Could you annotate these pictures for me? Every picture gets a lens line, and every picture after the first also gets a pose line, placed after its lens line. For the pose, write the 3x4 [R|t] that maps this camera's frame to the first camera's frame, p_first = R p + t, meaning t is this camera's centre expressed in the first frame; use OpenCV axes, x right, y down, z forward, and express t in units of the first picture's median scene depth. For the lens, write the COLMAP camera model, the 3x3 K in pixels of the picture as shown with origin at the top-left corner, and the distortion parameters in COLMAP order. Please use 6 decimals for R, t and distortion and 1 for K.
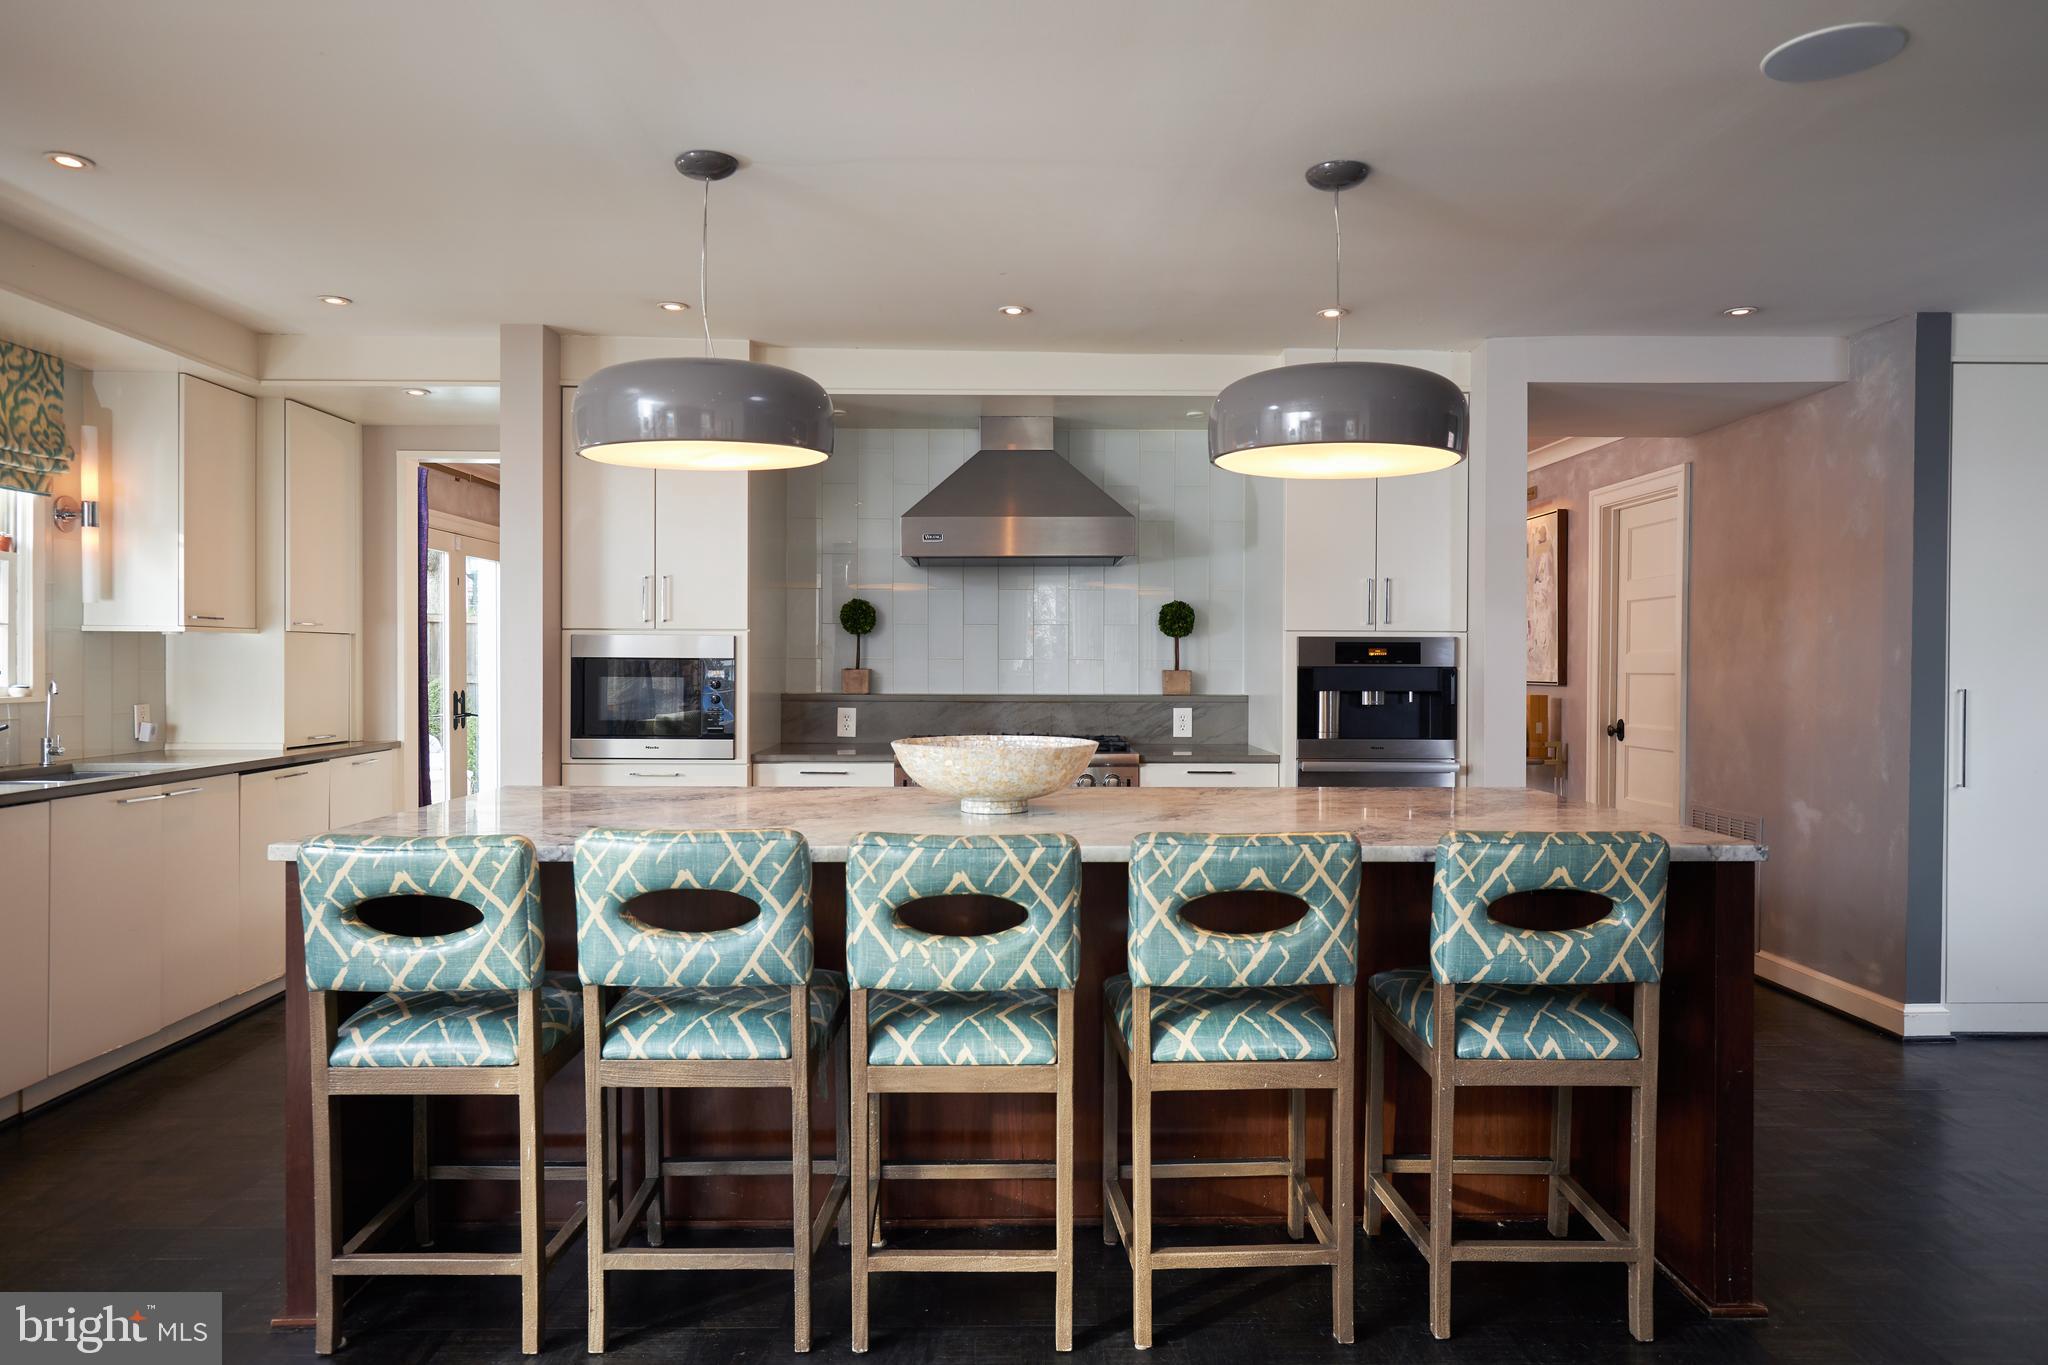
lens RADIAL K [[1343.8, 0, 1025.2], [0, 1343.8, 681.1], [0, 0, 1]] dist [-0.002666, -0.001246]
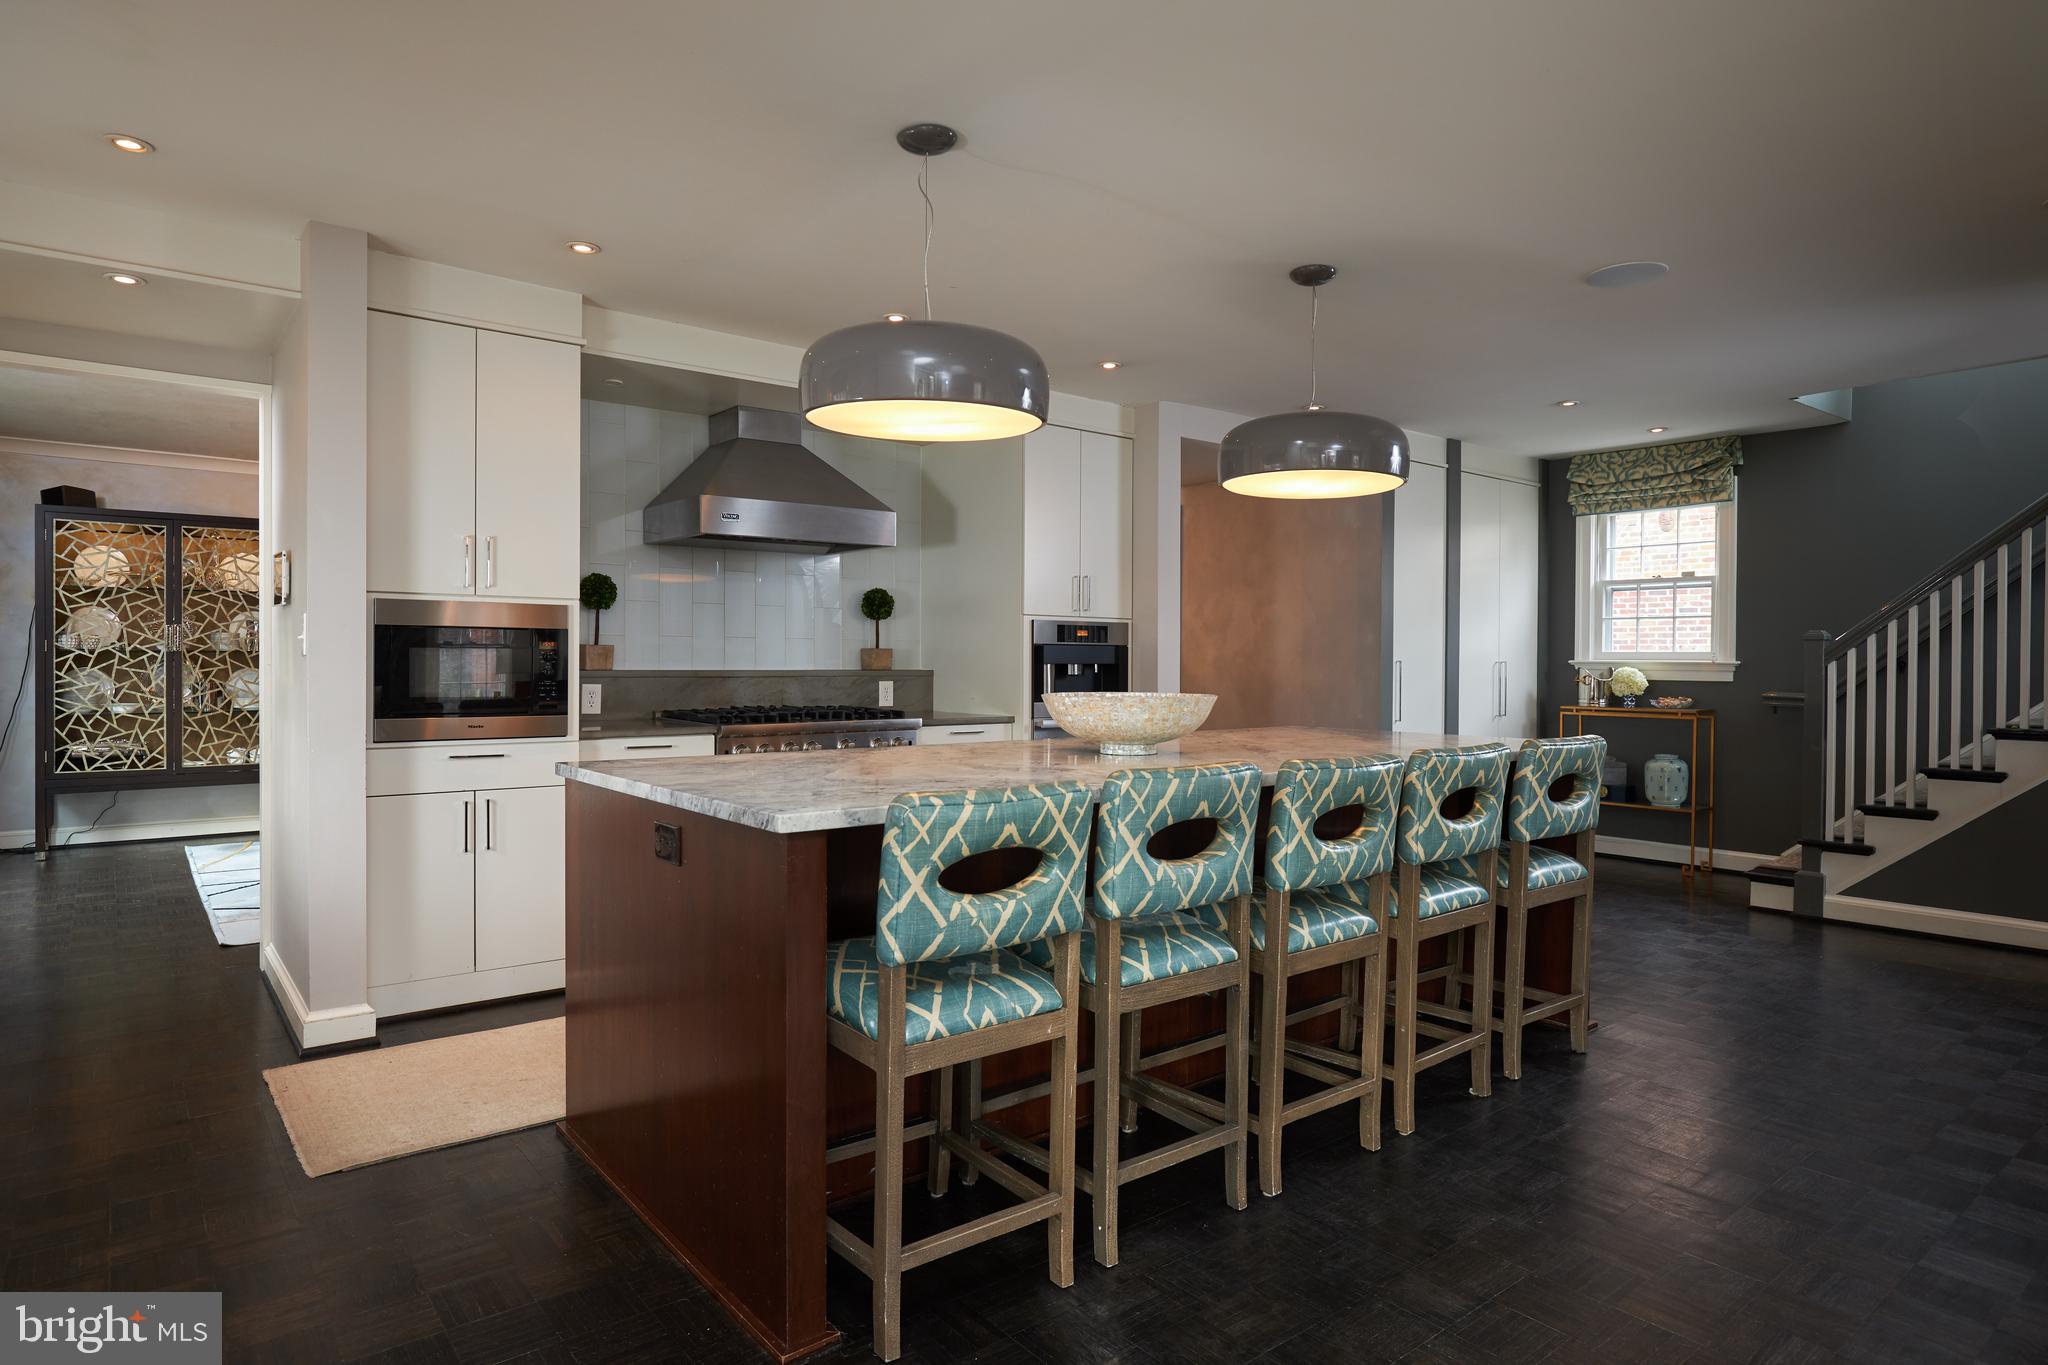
lens RADIAL K [[1152.8, 0, 1025.5], [0, 1152.8, 675.7], [0, 0, 1]] dist [-0.001948, 0.001433]
pose [[0.791971, -0.007649, 0.610510, -0.454338], [0.007425, 0.999968, 0.002897, 0.015915], [-0.610513, 0.002239, 0.792003, 0.159858]]
